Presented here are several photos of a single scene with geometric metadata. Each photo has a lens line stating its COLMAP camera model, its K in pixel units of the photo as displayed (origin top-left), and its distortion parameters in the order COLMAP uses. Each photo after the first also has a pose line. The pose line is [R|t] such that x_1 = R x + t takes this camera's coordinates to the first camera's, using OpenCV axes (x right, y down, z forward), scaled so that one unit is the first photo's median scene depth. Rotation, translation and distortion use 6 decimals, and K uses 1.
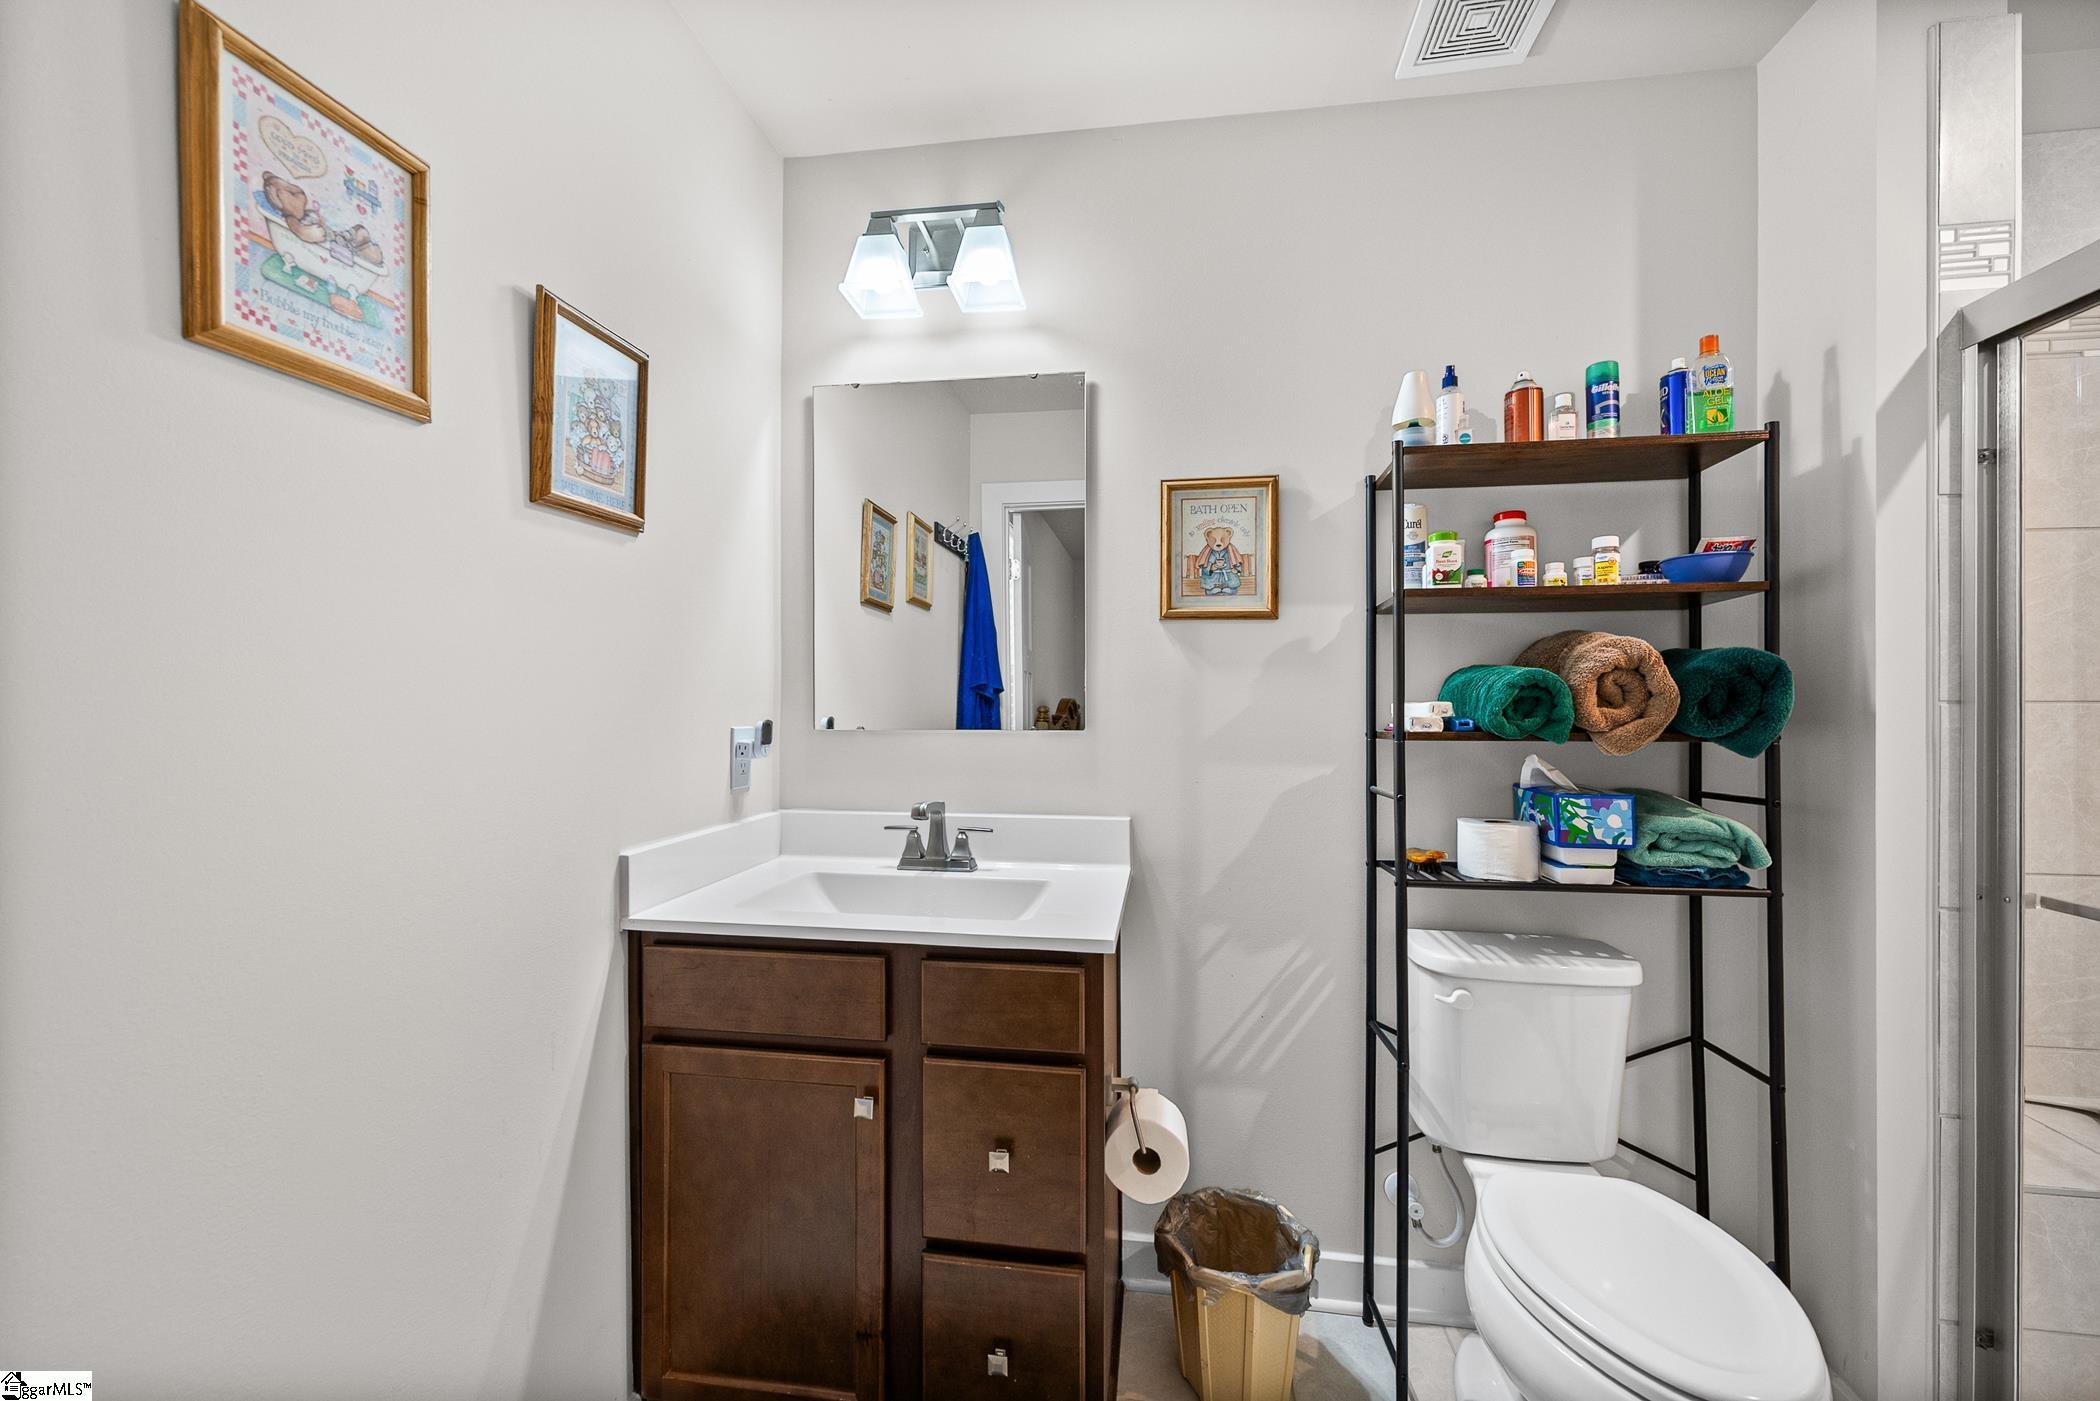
lens RADIAL K [[844.9, 0, 1050.0], [0, 844.9, 700.5], [0, 0, 1]] dist [-0.000243, -0.000031]
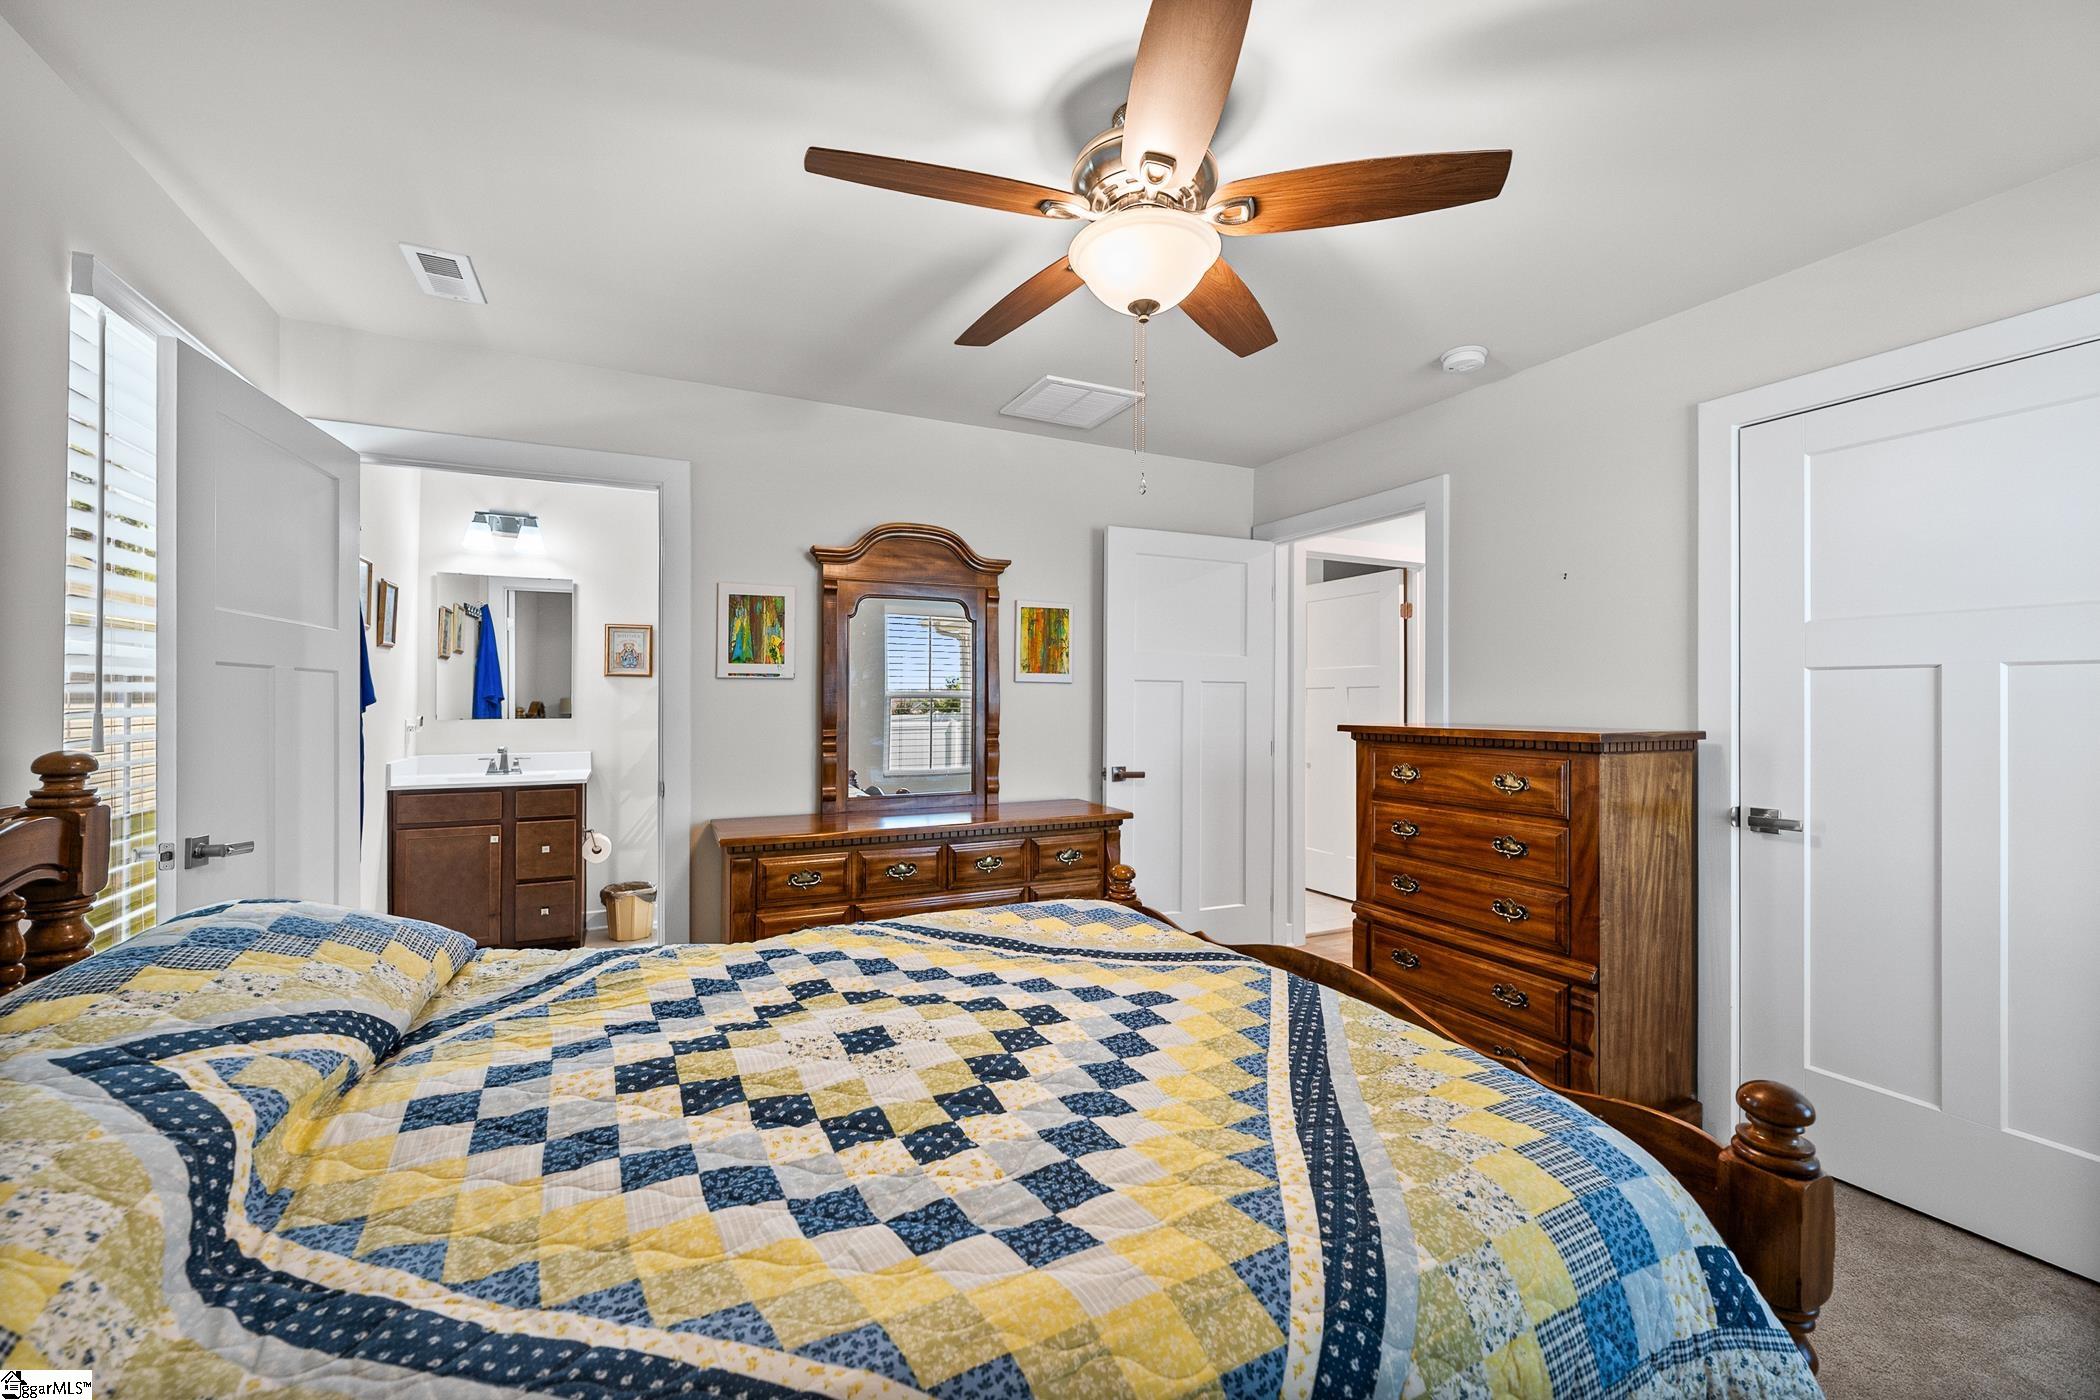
lens RADIAL K [[844.9, 0, 1050.0], [0, 844.9, 700.0], [0, 0, 1]] dist [-0.000243, -0.000031]
pose [[0.828073, 0.002260, 0.560616, -0.201813], [-0.004826, 0.999984, 0.003098, -0.037680], [-0.560600, -0.005271, 0.828070, -2.024787]]
